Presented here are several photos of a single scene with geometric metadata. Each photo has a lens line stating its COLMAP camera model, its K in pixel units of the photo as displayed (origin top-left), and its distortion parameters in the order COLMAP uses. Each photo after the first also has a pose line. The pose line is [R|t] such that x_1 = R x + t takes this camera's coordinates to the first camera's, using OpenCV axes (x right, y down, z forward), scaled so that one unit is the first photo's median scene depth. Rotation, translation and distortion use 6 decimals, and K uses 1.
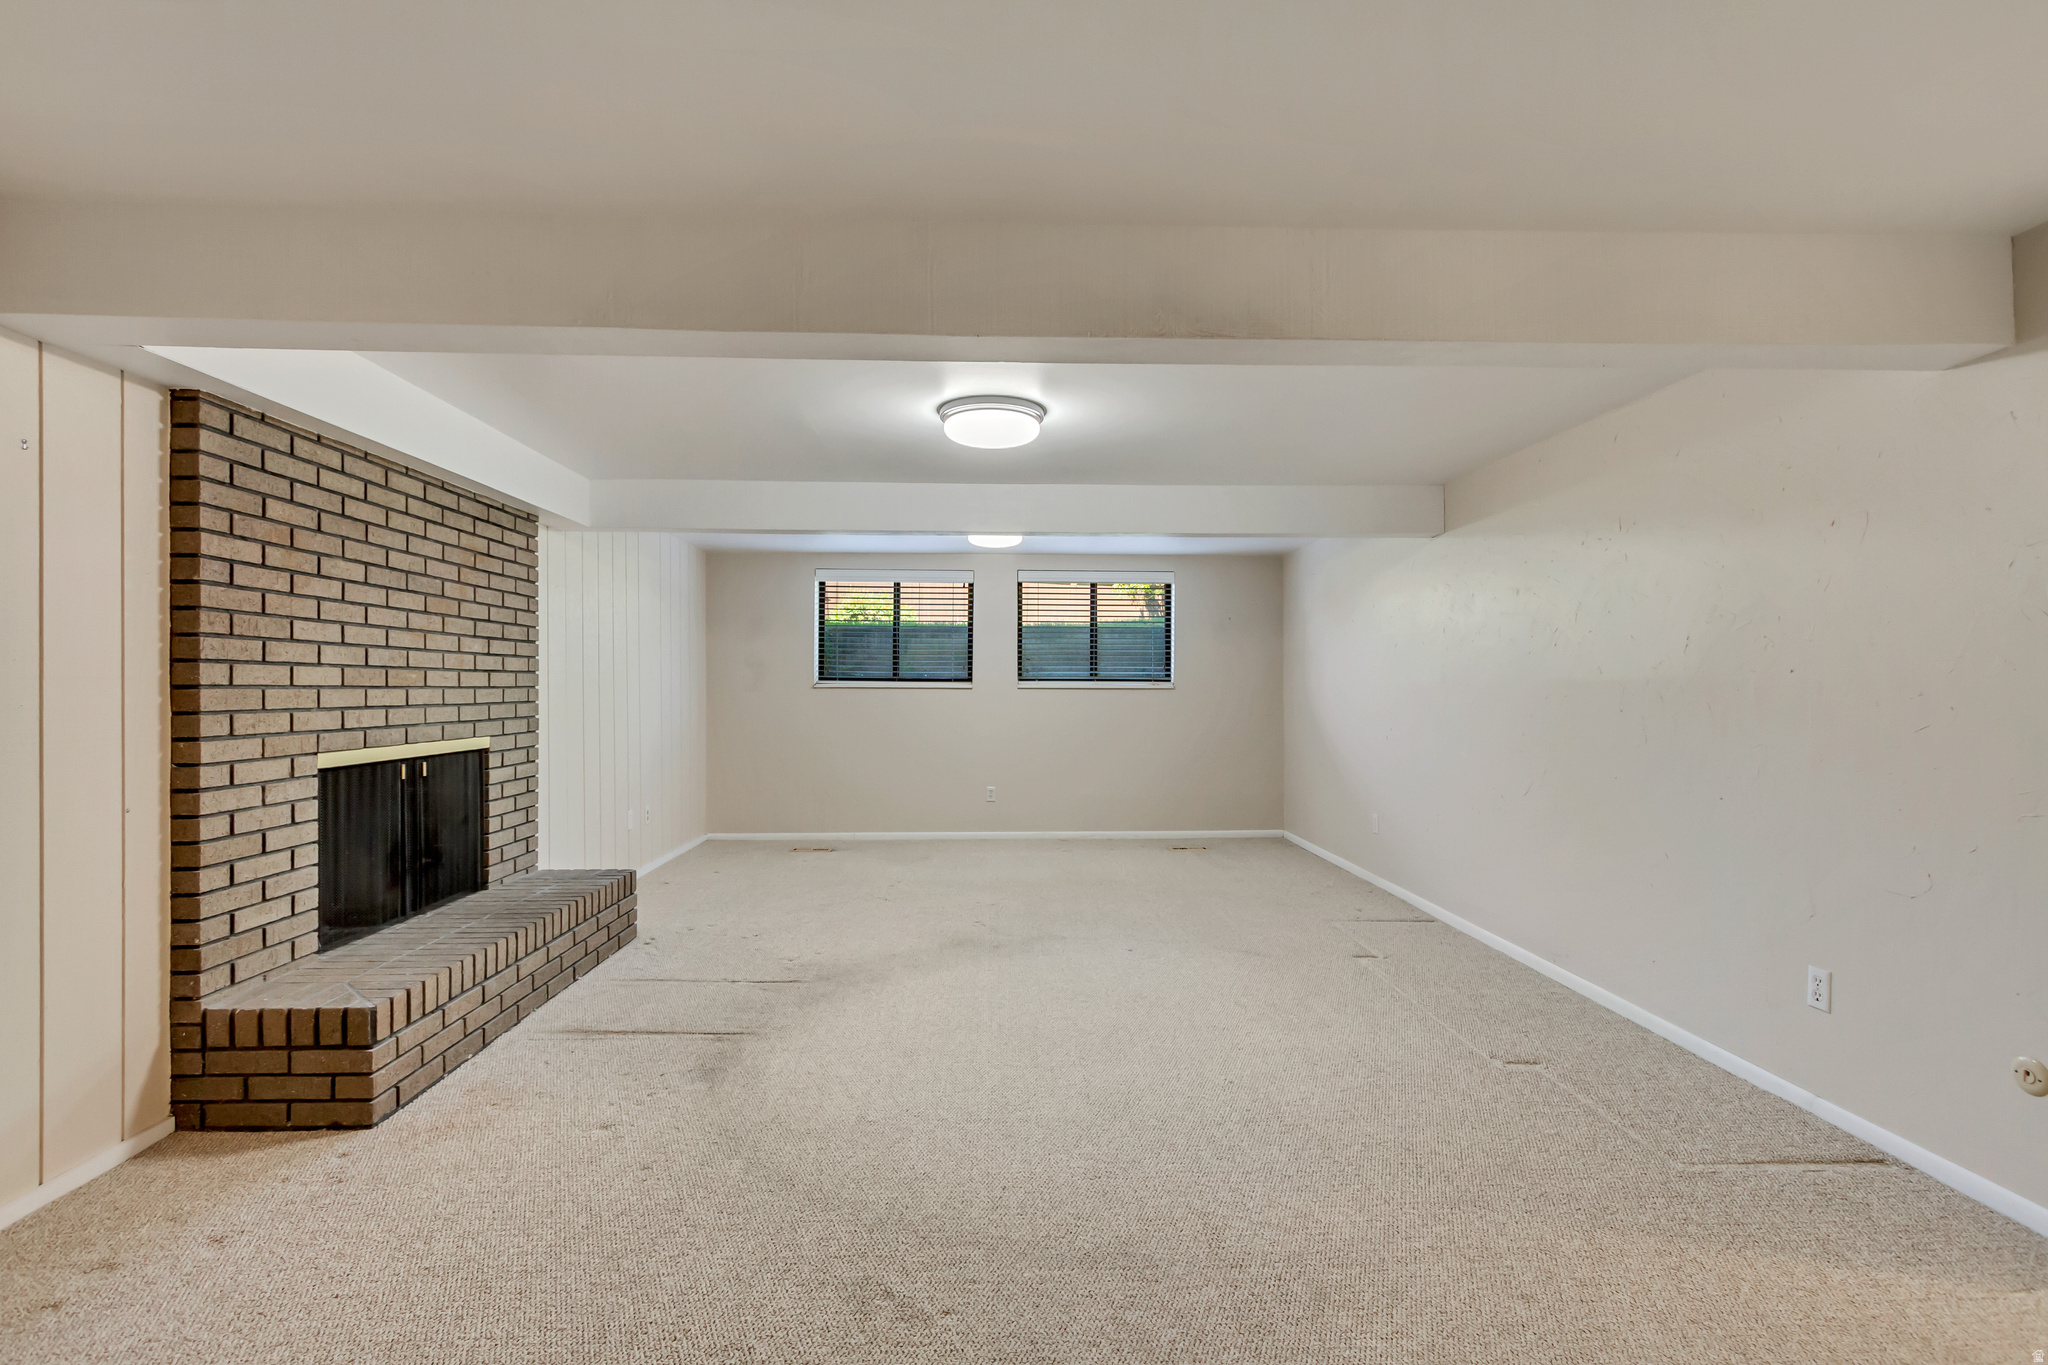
lens RADIAL K [[940.5, 0, 1012.8], [0, 940.5, 694.1], [0, 0, 1]] dist [0.005154, -0.000384]
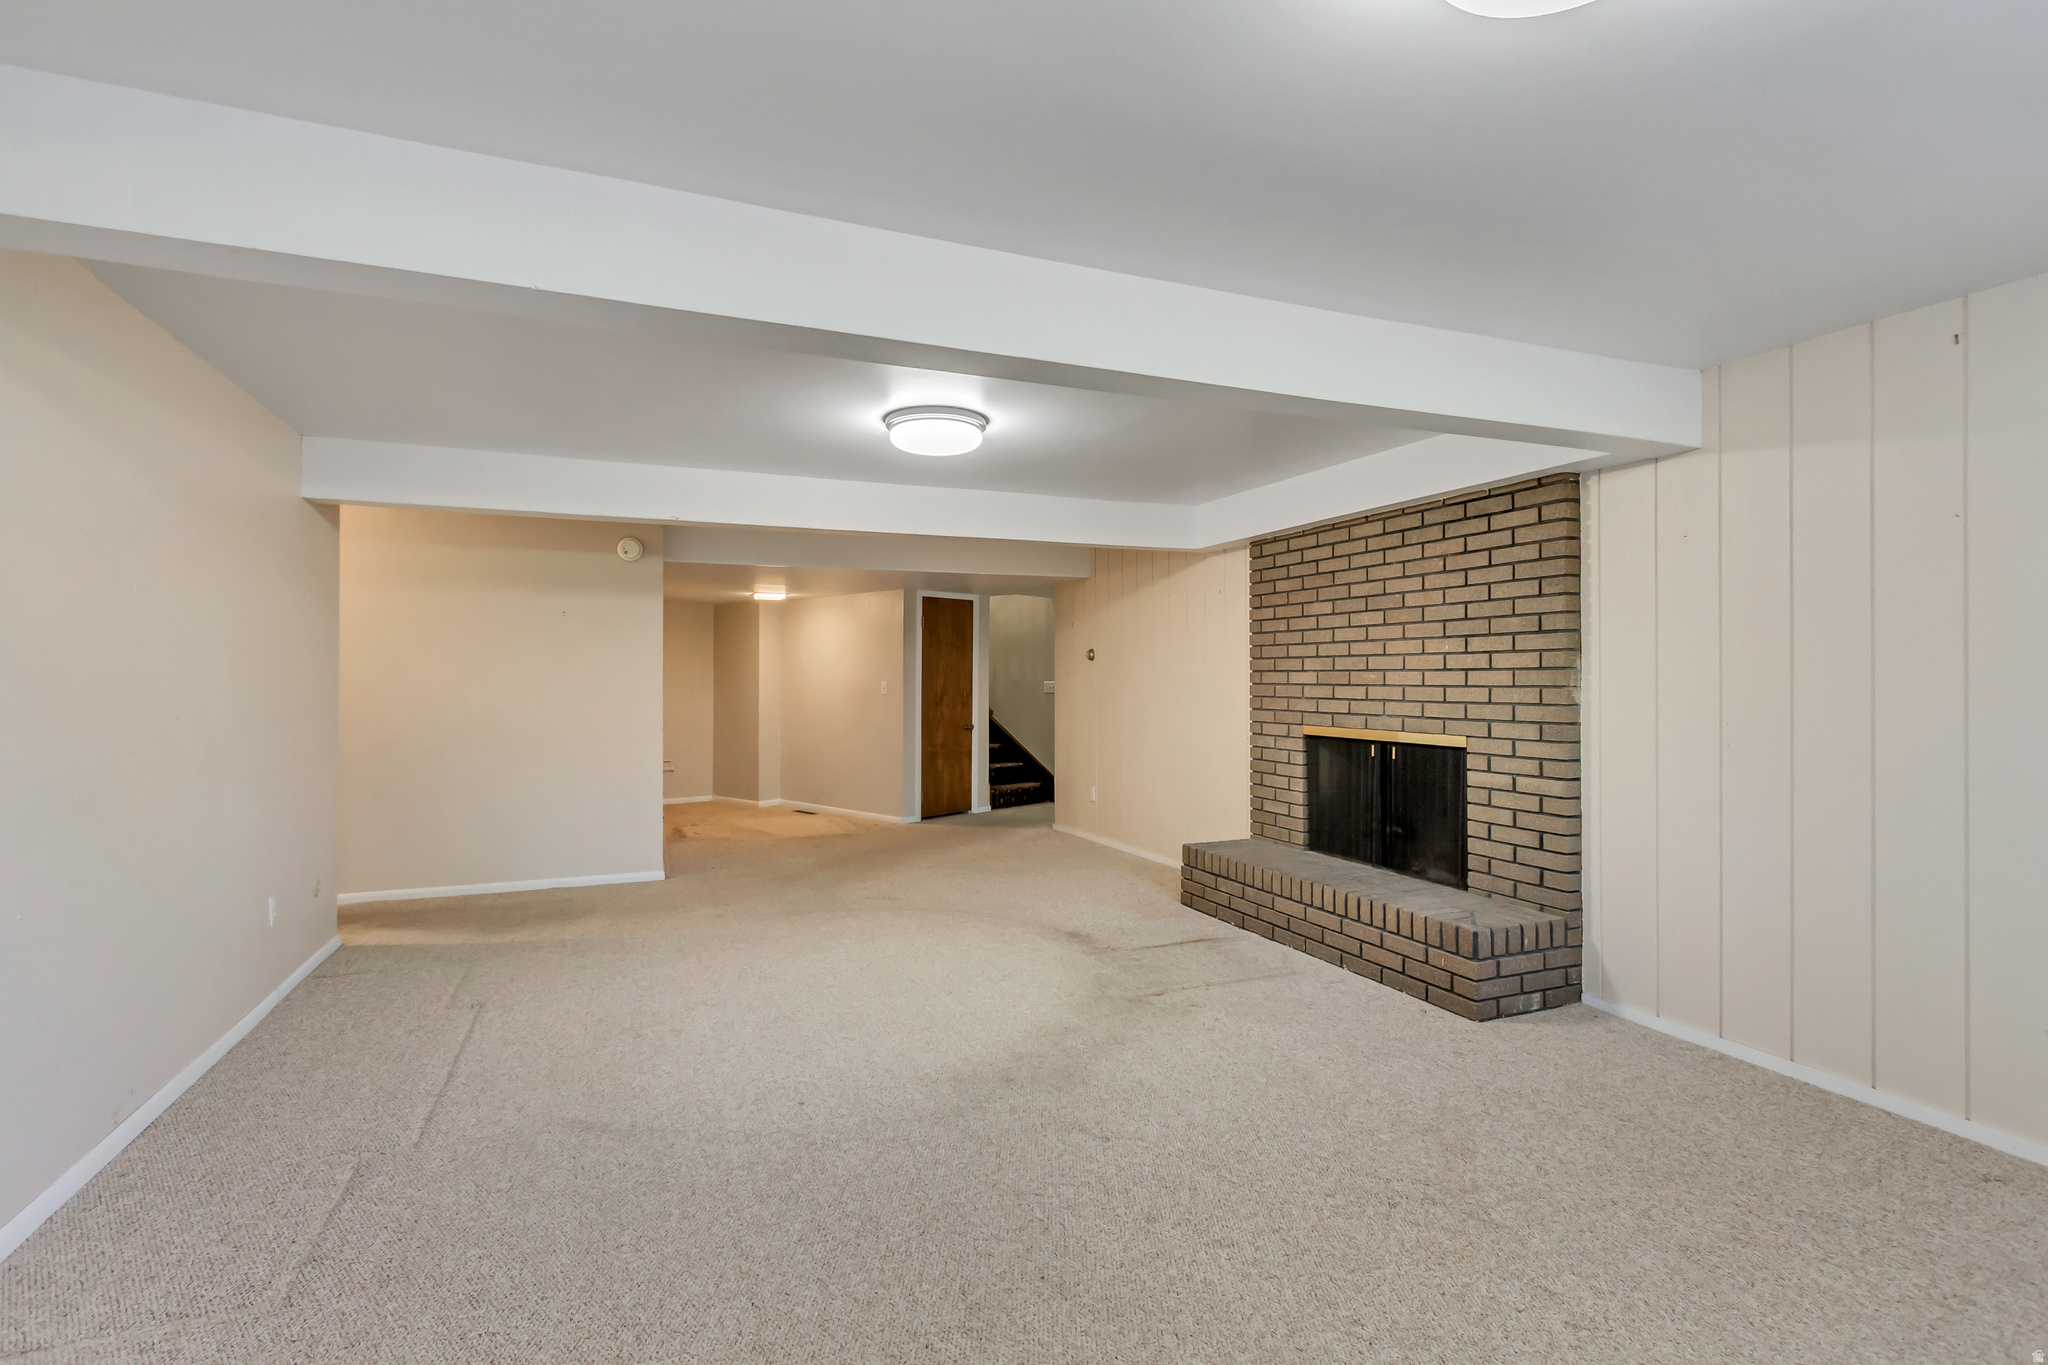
lens RADIAL K [[940.5, 0, 1029.7], [0, 940.5, 672.2], [0, 0, 1]] dist [0.005154, -0.000384]
pose [[-0.928361, -0.003362, -0.371665, 0.274329], [-0.003829, 0.999993, 0.000519, -0.024467], [0.371661, 0.001905, -0.928367, 2.054020]]
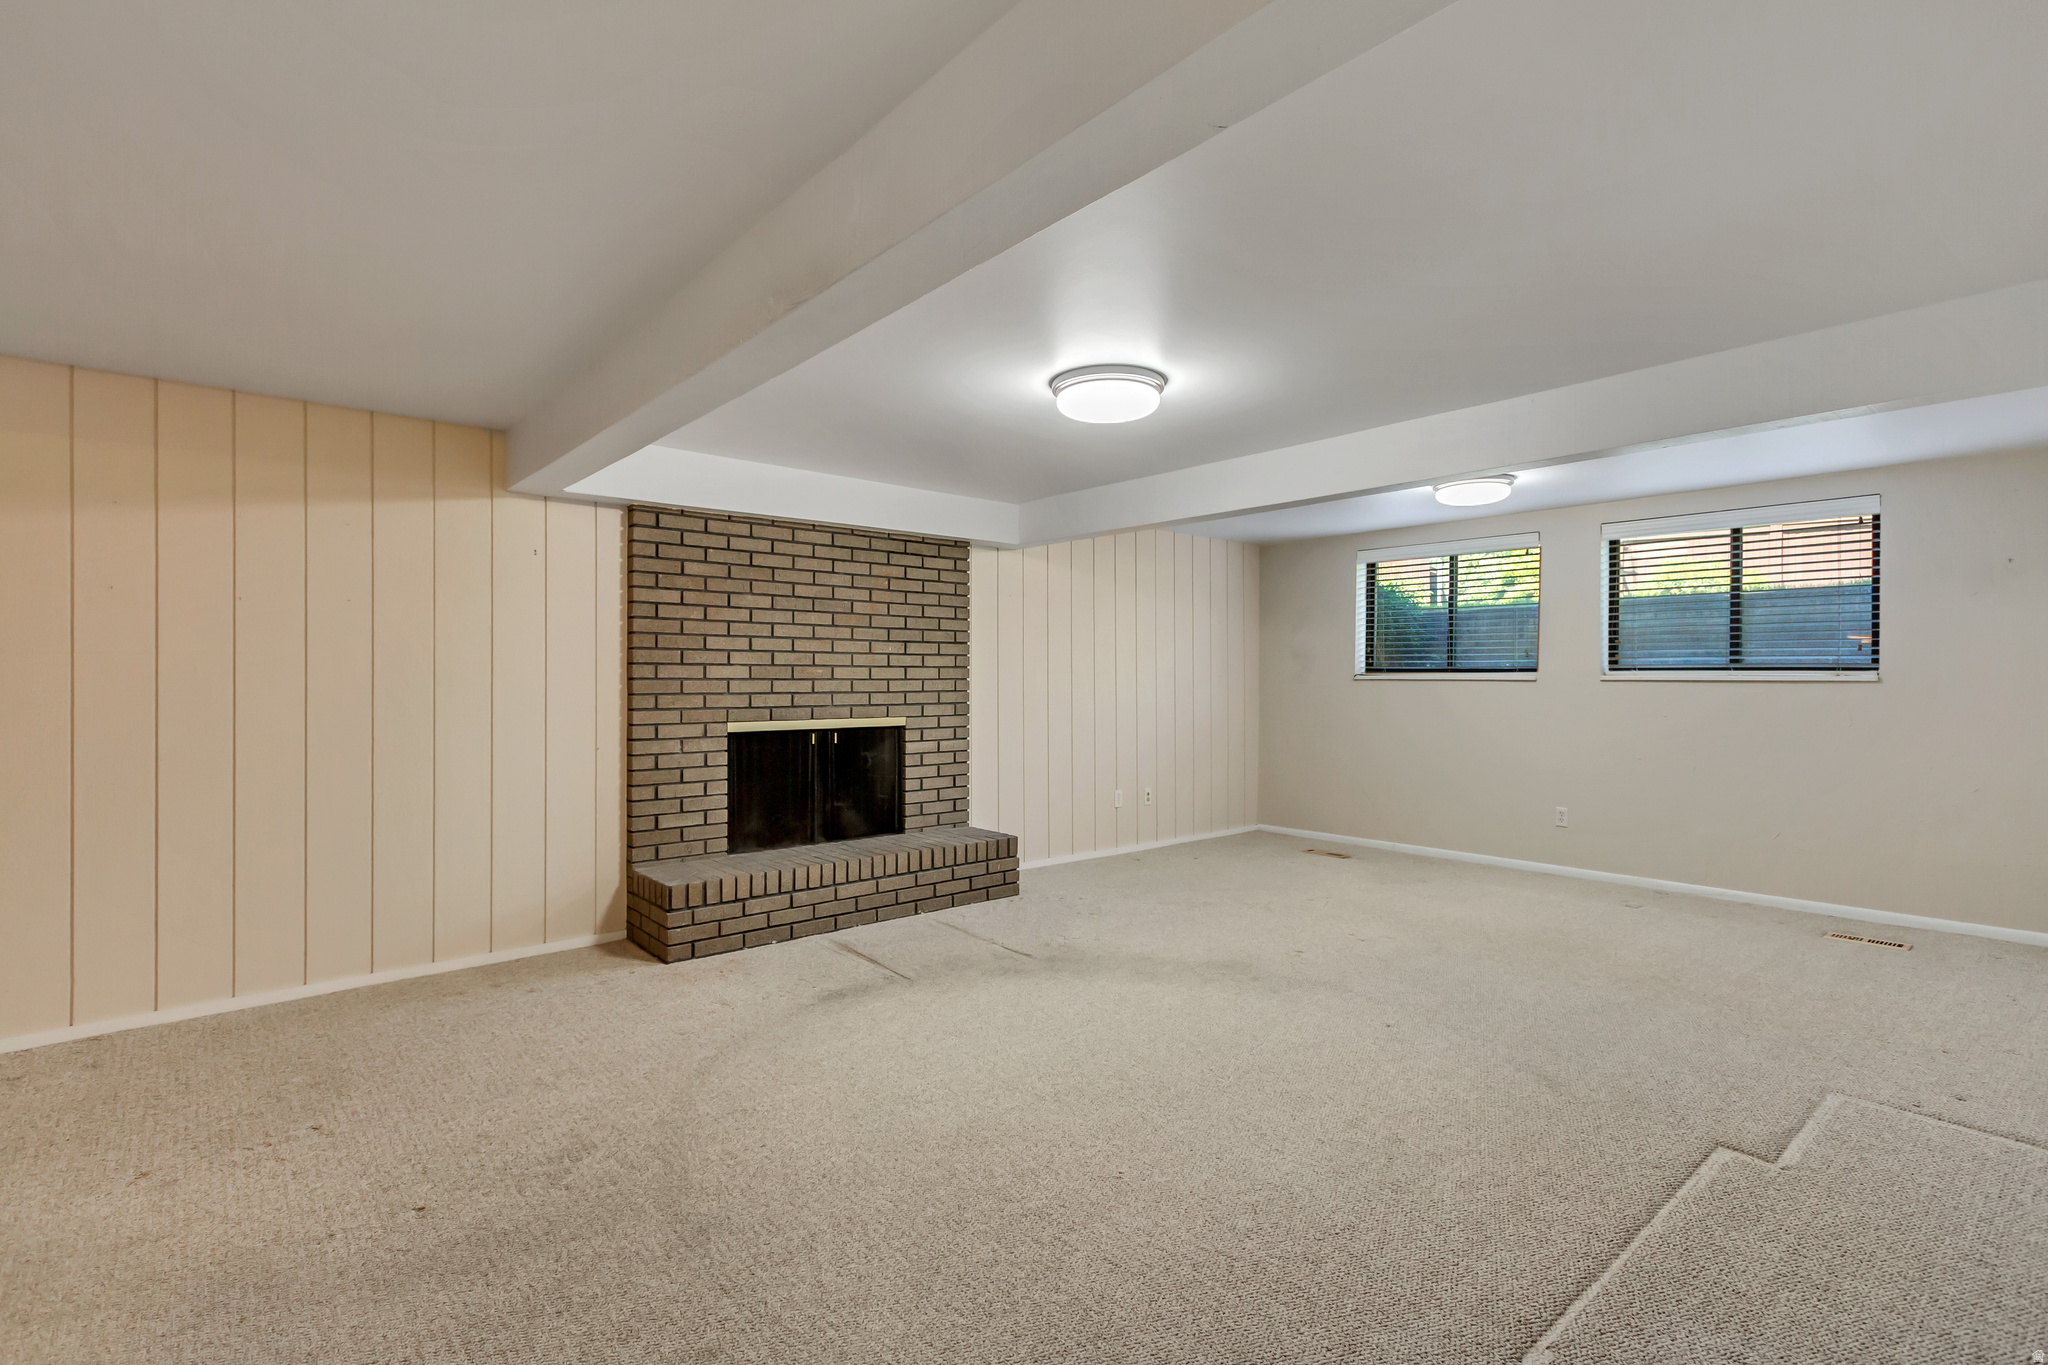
lens RADIAL K [[940.5, 0, 1023.7], [0, 940.5, 675.8], [0, 0, 1]] dist [0.005154, -0.000384]
pose [[0.625556, -0.002568, -0.780175, 0.668748], [-0.005976, 0.999949, -0.008082, -0.003157], [0.780156, 0.009718, 0.625509, 0.364587]]
